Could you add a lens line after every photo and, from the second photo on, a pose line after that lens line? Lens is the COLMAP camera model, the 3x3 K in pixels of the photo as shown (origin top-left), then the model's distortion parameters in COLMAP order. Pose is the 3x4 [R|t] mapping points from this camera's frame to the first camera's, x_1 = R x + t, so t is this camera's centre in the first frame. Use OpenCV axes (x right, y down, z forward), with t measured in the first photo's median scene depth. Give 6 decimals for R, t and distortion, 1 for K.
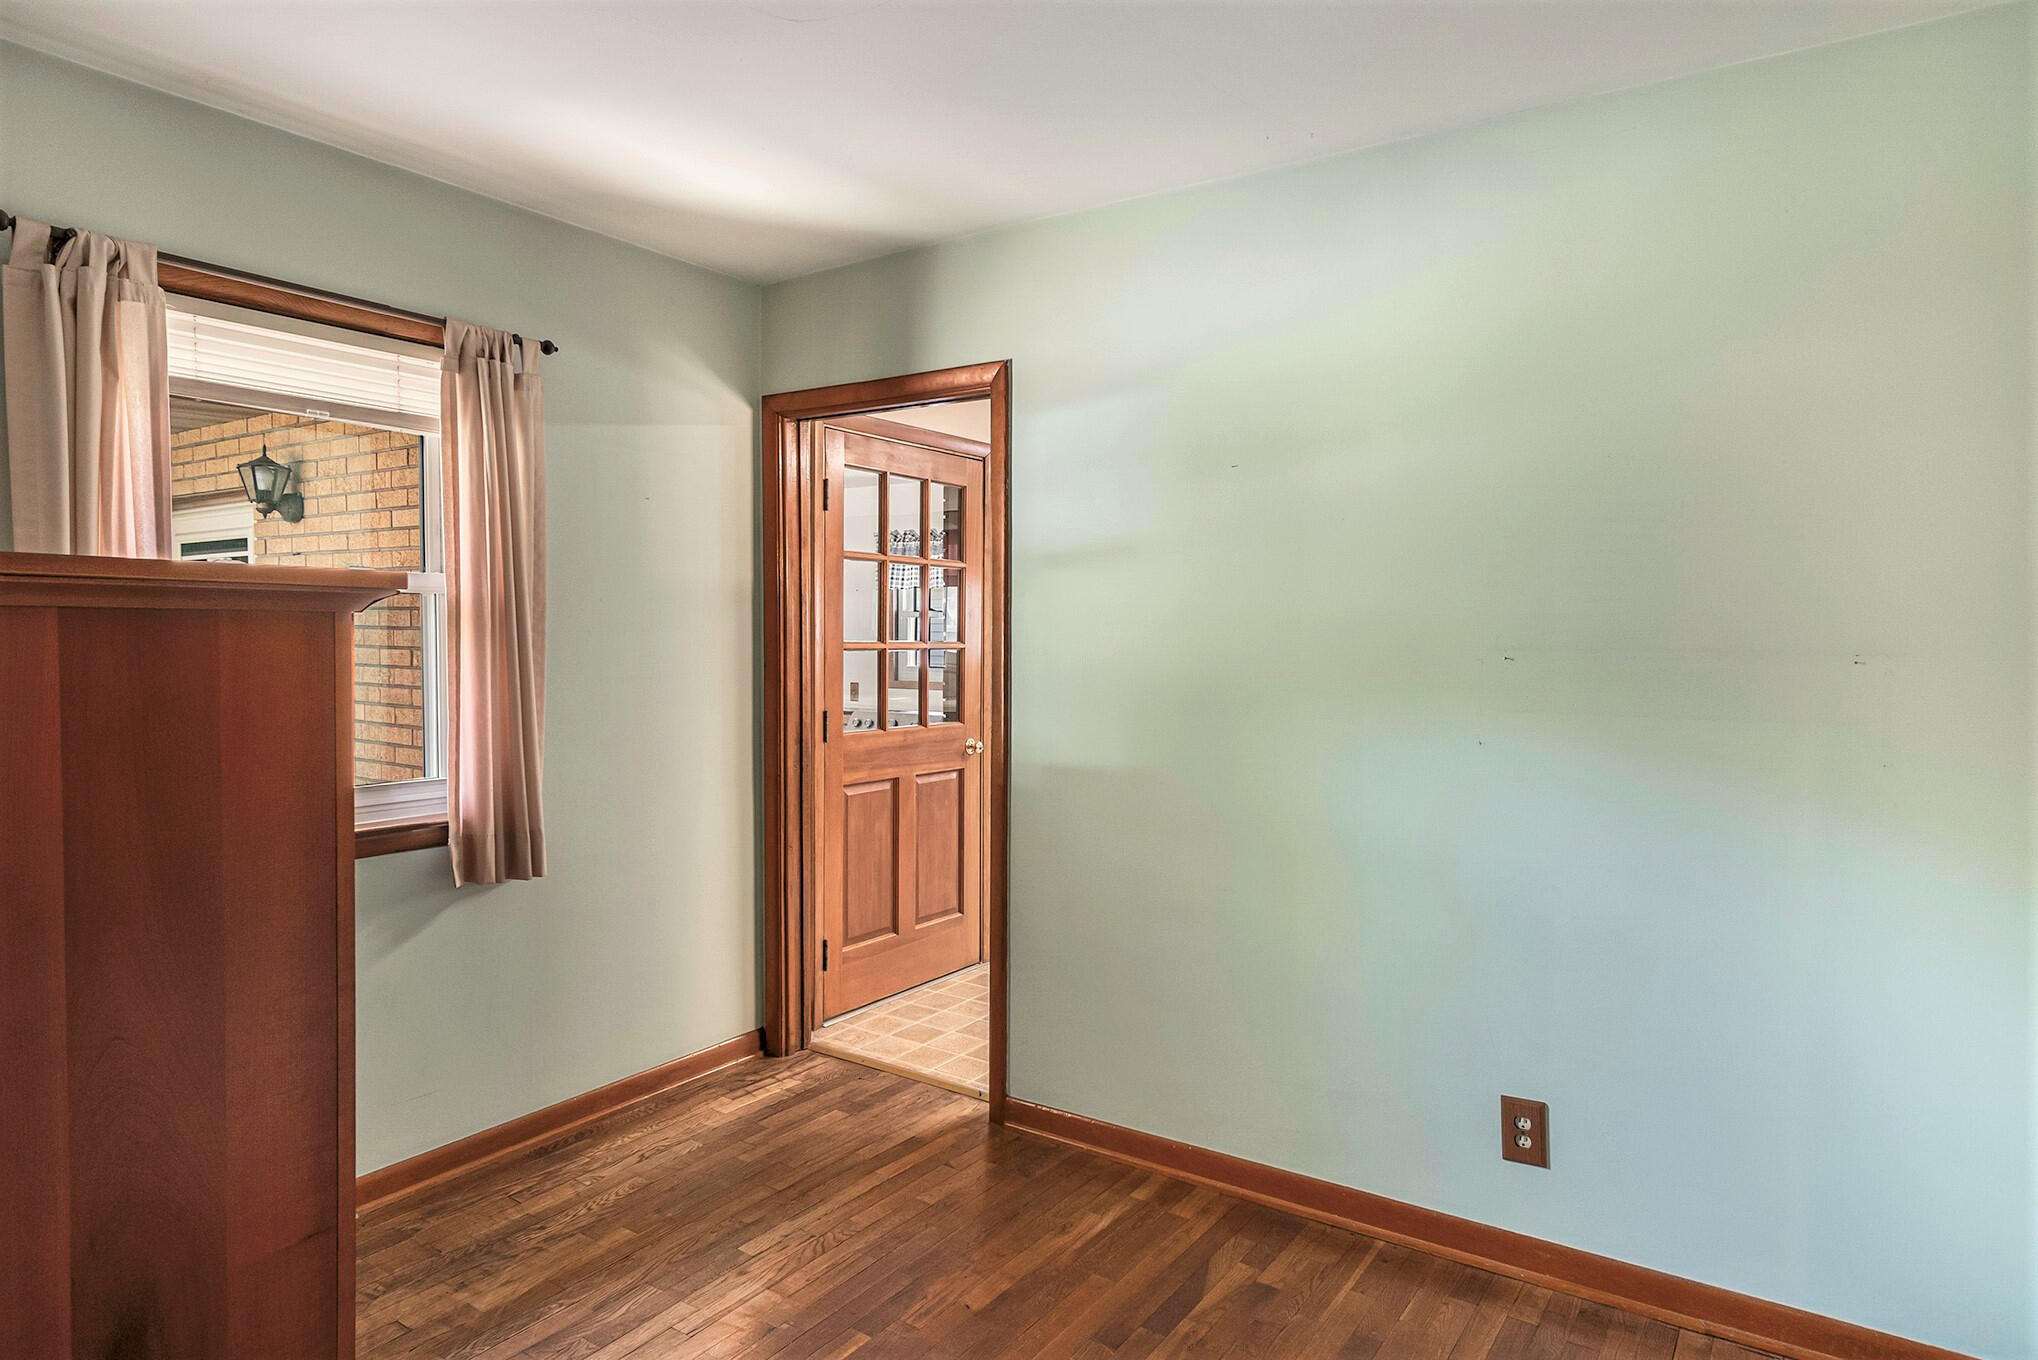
lens RADIAL K [[1200.5, 0, 1019.0], [0, 1200.5, 680.0], [0, 0, 1]] dist [-0.002596, -0.001017]
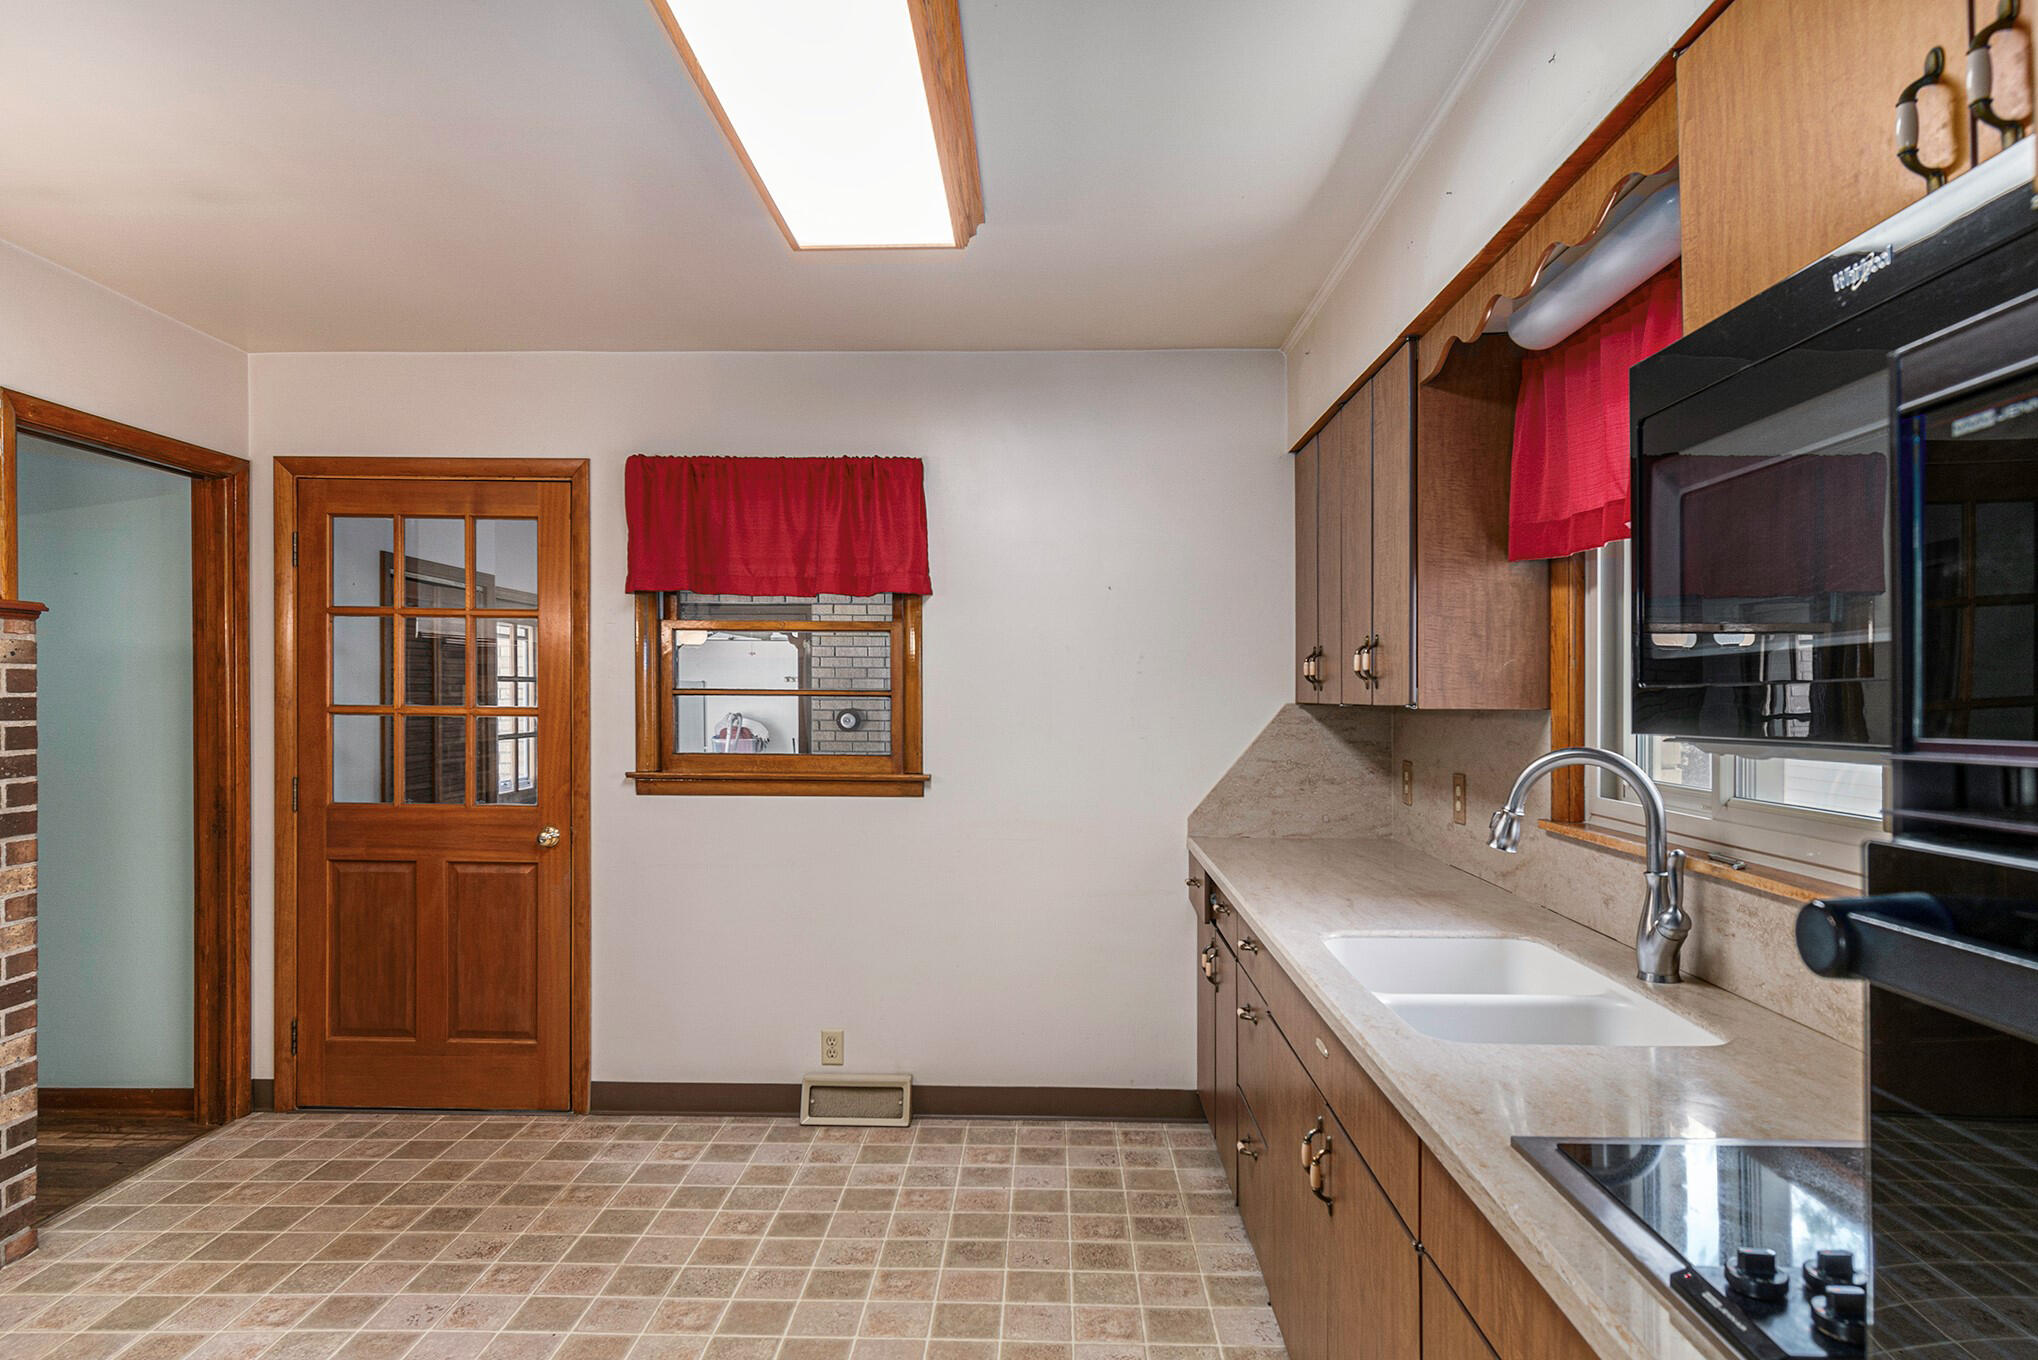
lens RADIAL K [[1200.5, 0, 1019.0], [0, 1200.5, 680.0], [0, 0, 1]] dist [-0.002596, -0.001017]
pose [[0.541407, -0.012289, -0.840671, 0.915769], [-0.031167, 0.998913, -0.034675, -0.036676], [0.840183, 0.044974, 0.540435, 0.920330]]
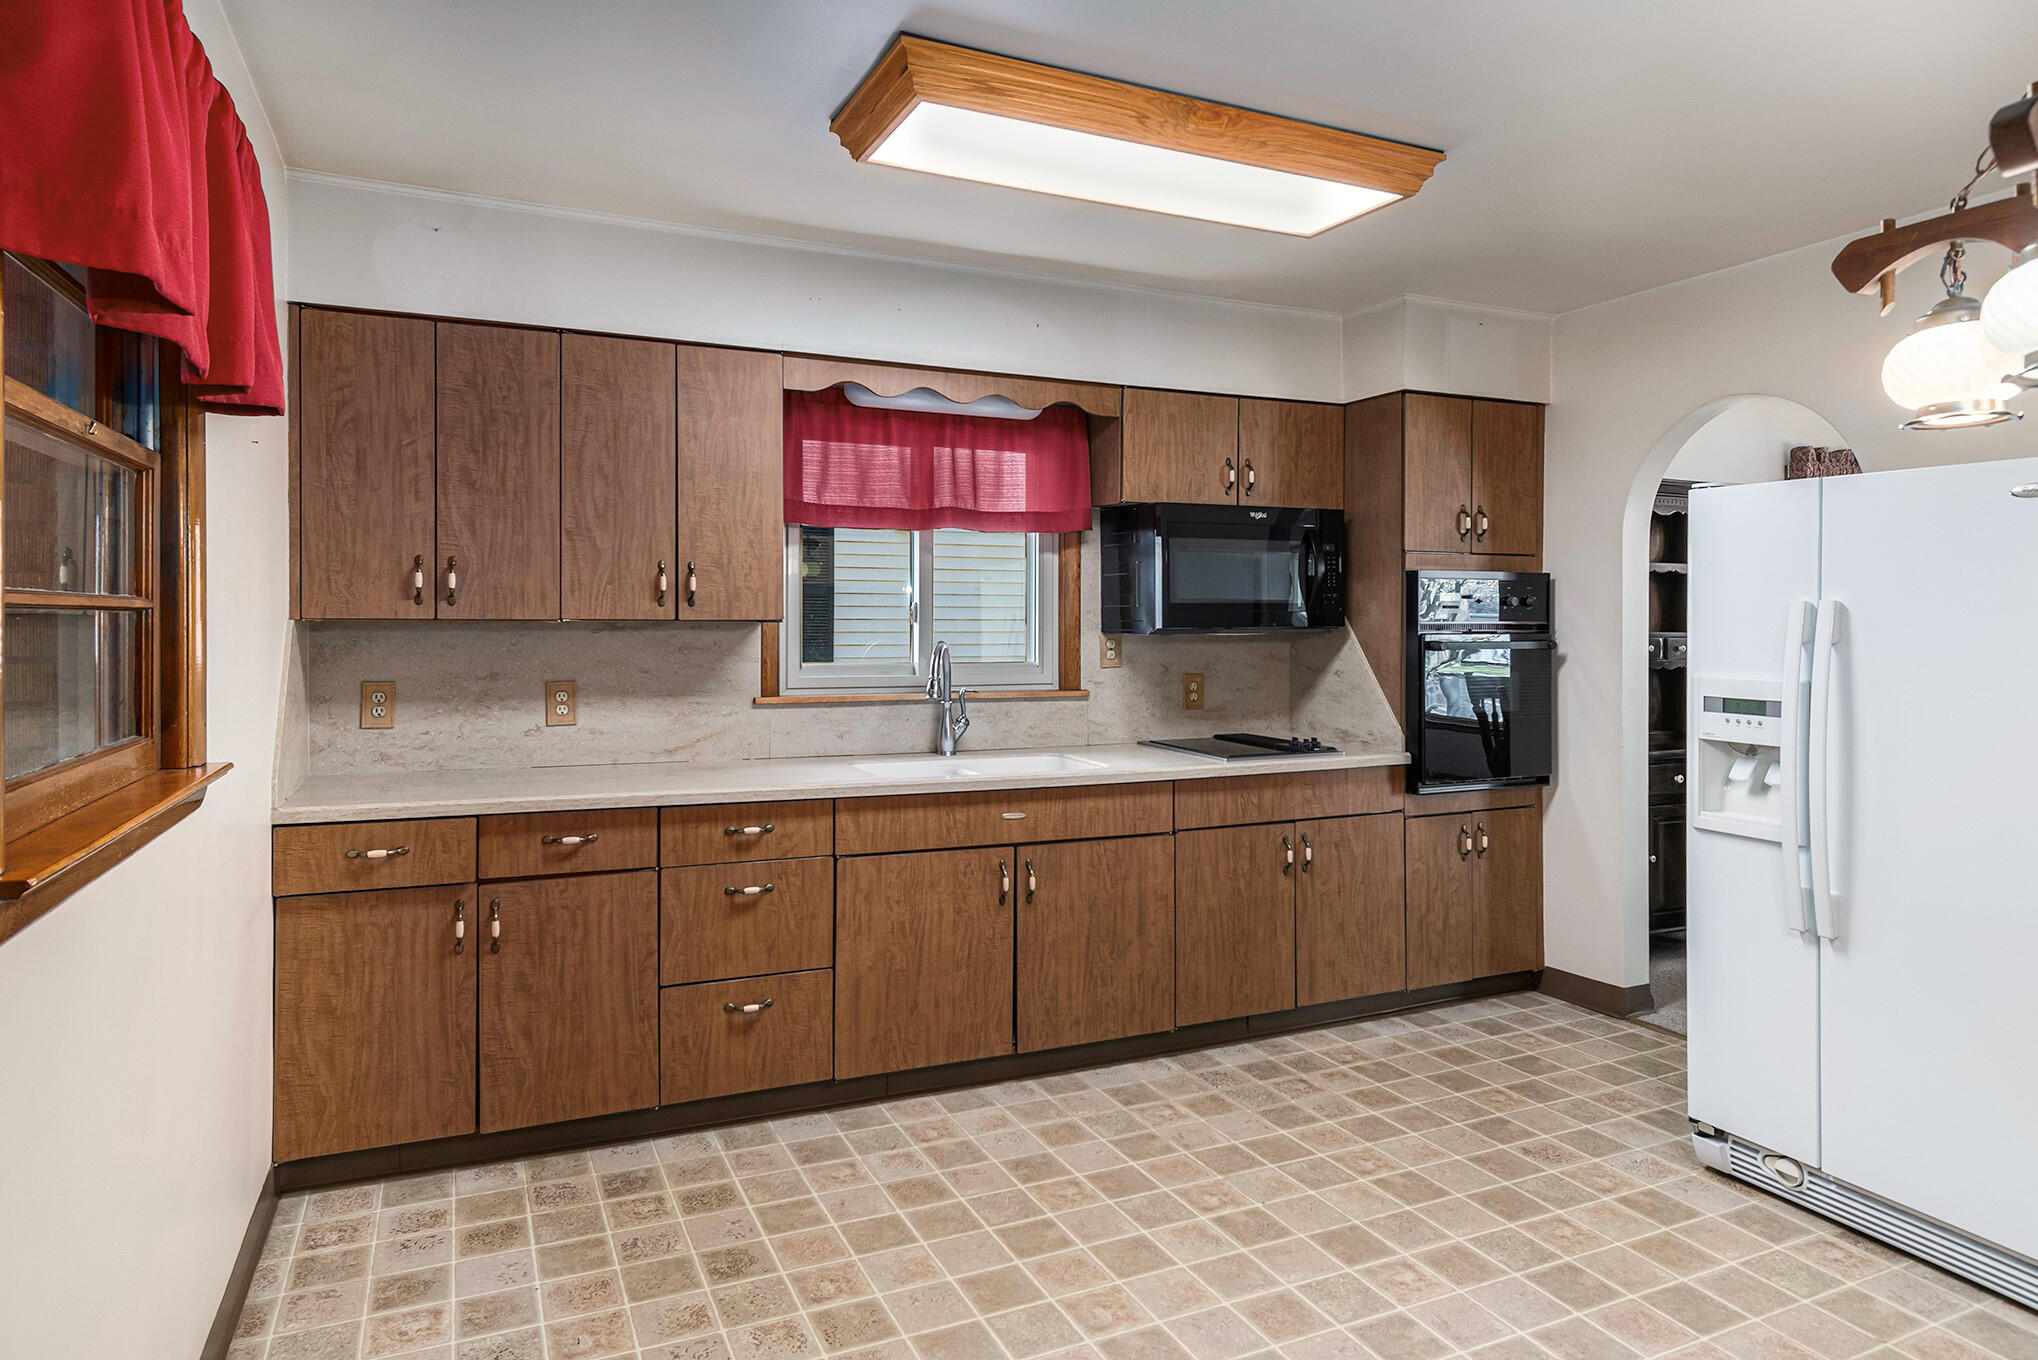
lens RADIAL K [[1202.9, 0, 1014.3], [0, 1202.9, 609.7], [0, 0, 1]] dist [-0.004573, -0.002430]
pose [[0.522263, 0.004474, 0.852773, -0.111551], [0.027458, 0.999380, -0.022059, -0.035487], [-0.852342, 0.034936, 0.521816, 0.849909]]
